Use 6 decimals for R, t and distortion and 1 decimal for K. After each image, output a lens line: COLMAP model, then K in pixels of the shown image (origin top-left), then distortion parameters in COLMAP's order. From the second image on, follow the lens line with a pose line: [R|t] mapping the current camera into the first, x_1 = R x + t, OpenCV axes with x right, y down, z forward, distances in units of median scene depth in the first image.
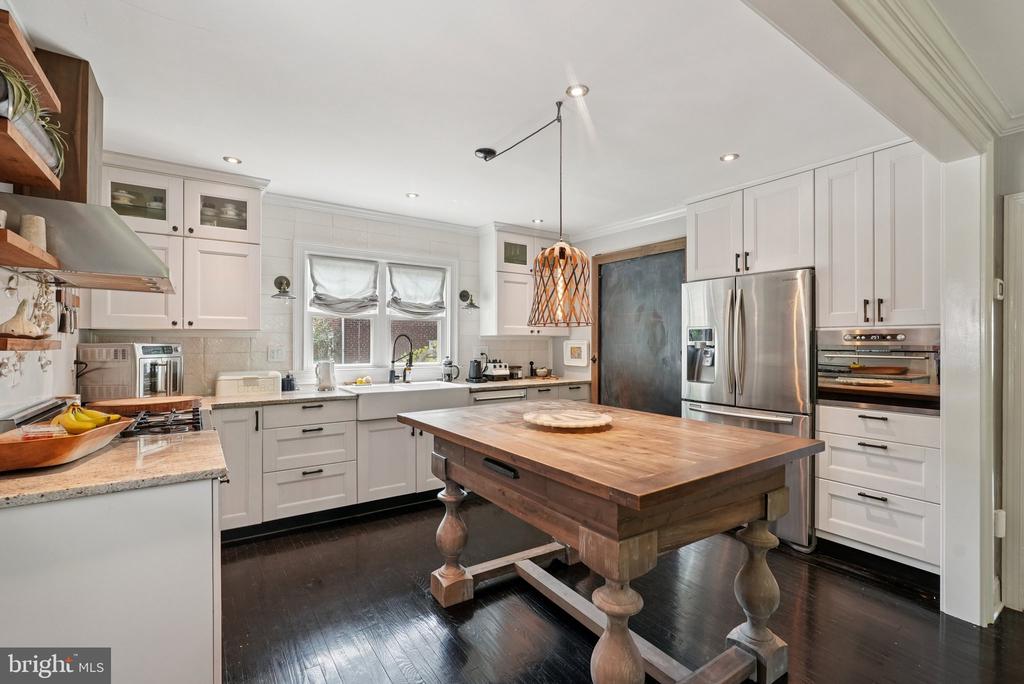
lens RADIAL K [[460.2, 0, 517.0], [0, 460.2, 344.2], [0, 0, 1]] dist [-0.012510, 0.003221]
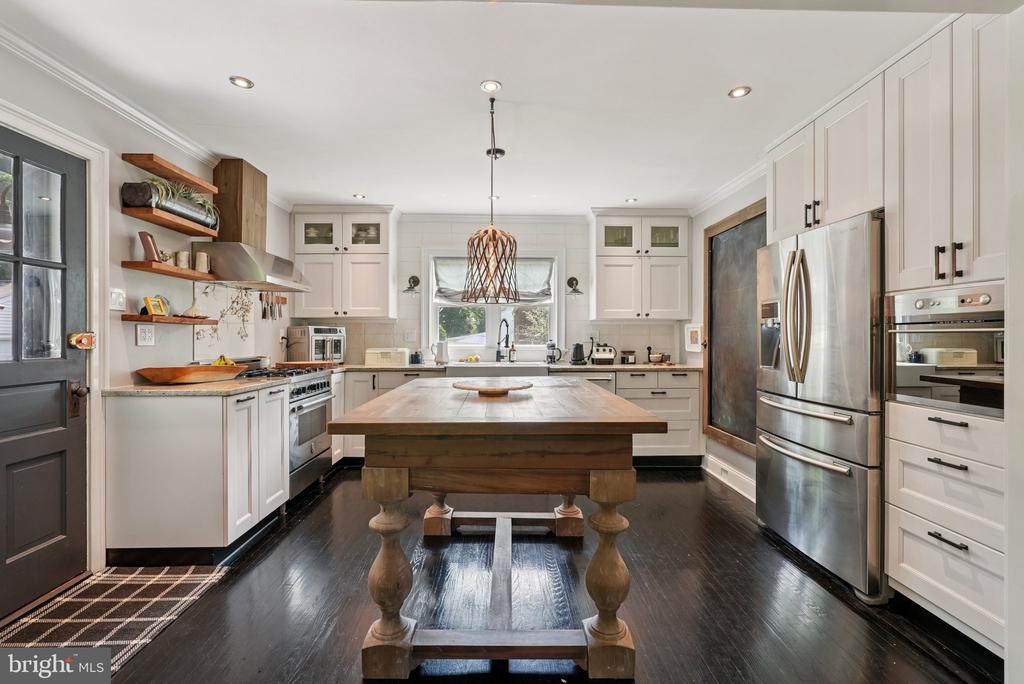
lens RADIAL K [[460.2, 0, 514.3], [0, 460.2, 338.0], [0, 0, 1]] dist [-0.012510, 0.003221]
pose [[0.832418, 0.000959, -0.554148, 0.496158], [-0.001966, 0.999997, -0.001223, 0.032410], [0.554145, 0.002108, 0.832417, 0.075359]]
